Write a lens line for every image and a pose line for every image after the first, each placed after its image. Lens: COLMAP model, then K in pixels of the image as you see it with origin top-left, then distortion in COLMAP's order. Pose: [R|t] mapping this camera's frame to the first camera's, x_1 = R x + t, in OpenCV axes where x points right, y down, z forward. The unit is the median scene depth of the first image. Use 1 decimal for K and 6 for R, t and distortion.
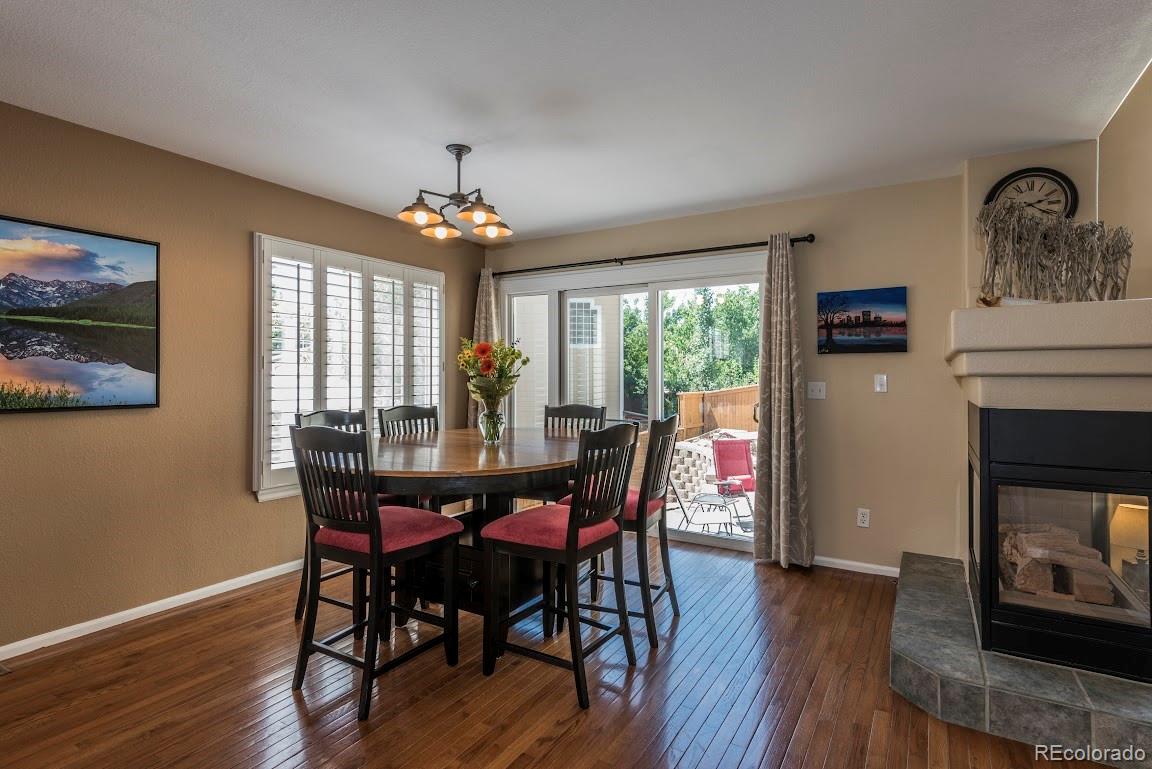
lens RADIAL K [[582.8, 0, 572.4], [0, 582.8, 377.5], [0, 0, 1]] dist [0.017650, 0.000226]
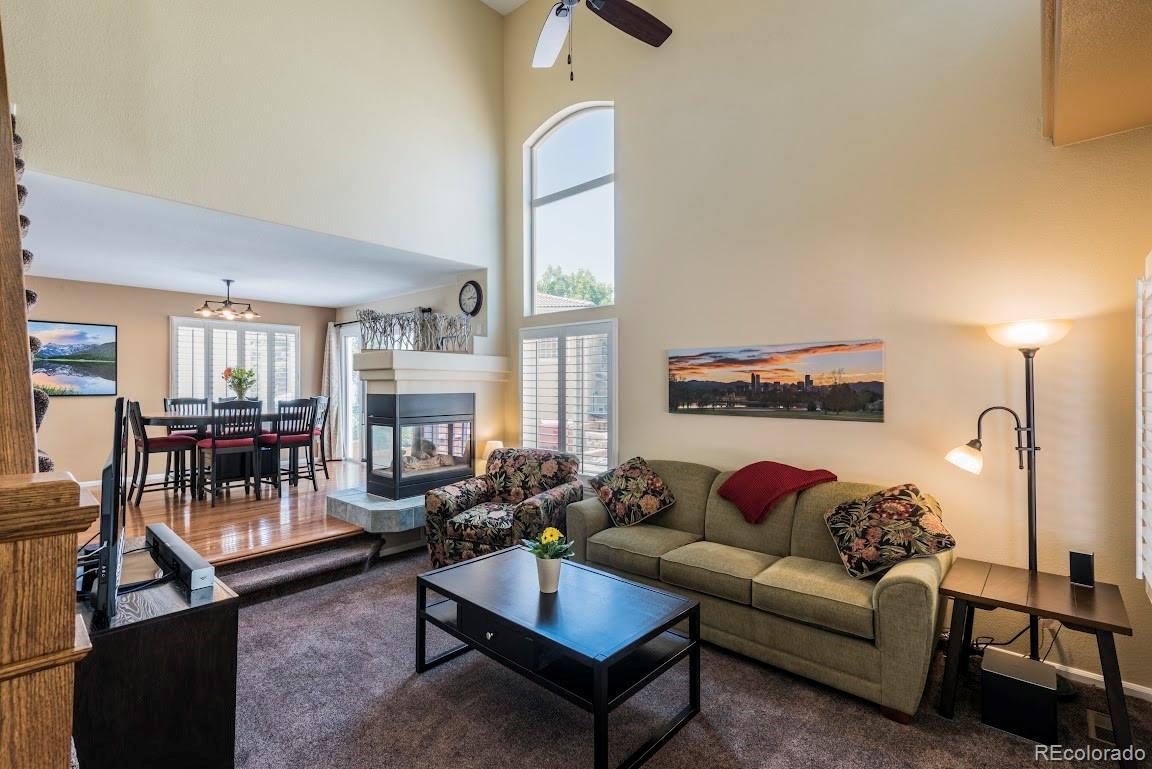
lens RADIAL K [[527.1, 0, 575.6], [0, 527.1, 383.0], [0, 0, 1]] dist [0.018165, -0.000545]
pose [[0.984084, -0.003362, -0.177670, 1.493243], [0.002510, 0.999984, -0.005019, 0.015883], [0.177684, 0.004493, 0.984077, -0.776928]]
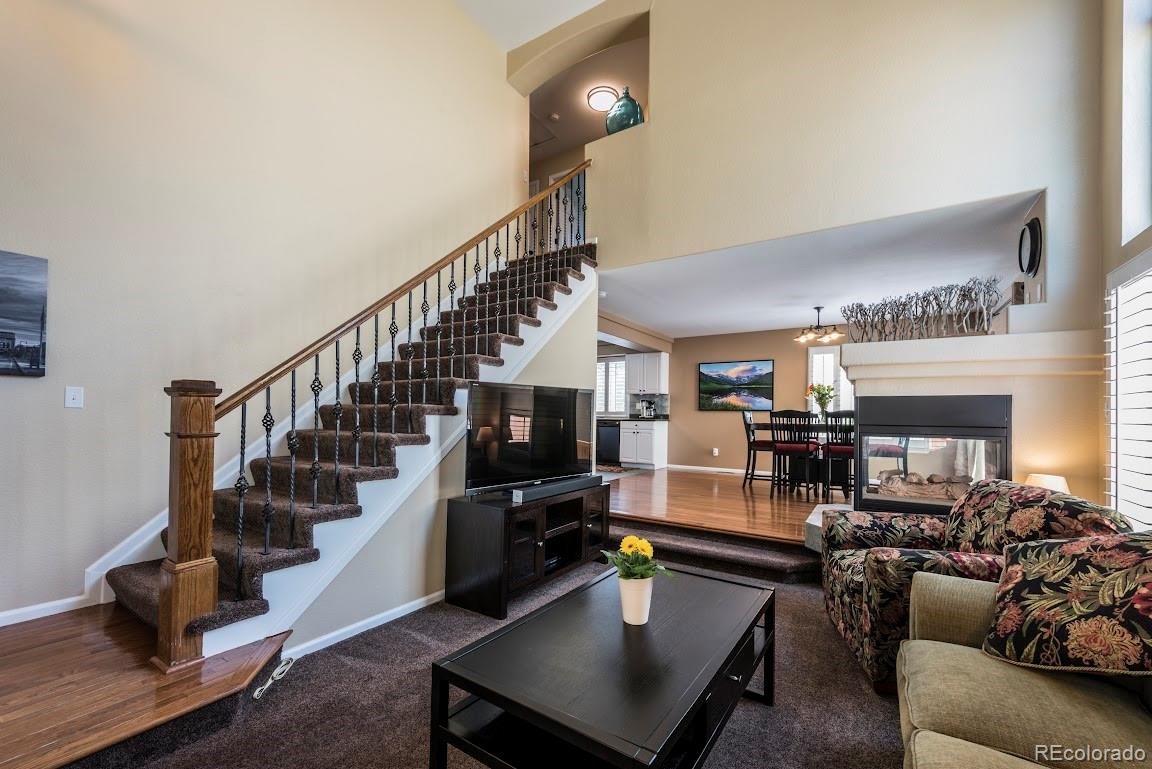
lens RADIAL K [[462.7, 0, 573.6], [0, 462.7, 410.9], [0, 0, 1]] dist [0.000134, -0.000062]
pose [[-0.039338, -0.013753, -0.999131, 1.870771], [-0.020732, 0.999701, -0.012945, 0.106225], [0.999011, 0.020205, -0.039611, 0.023570]]
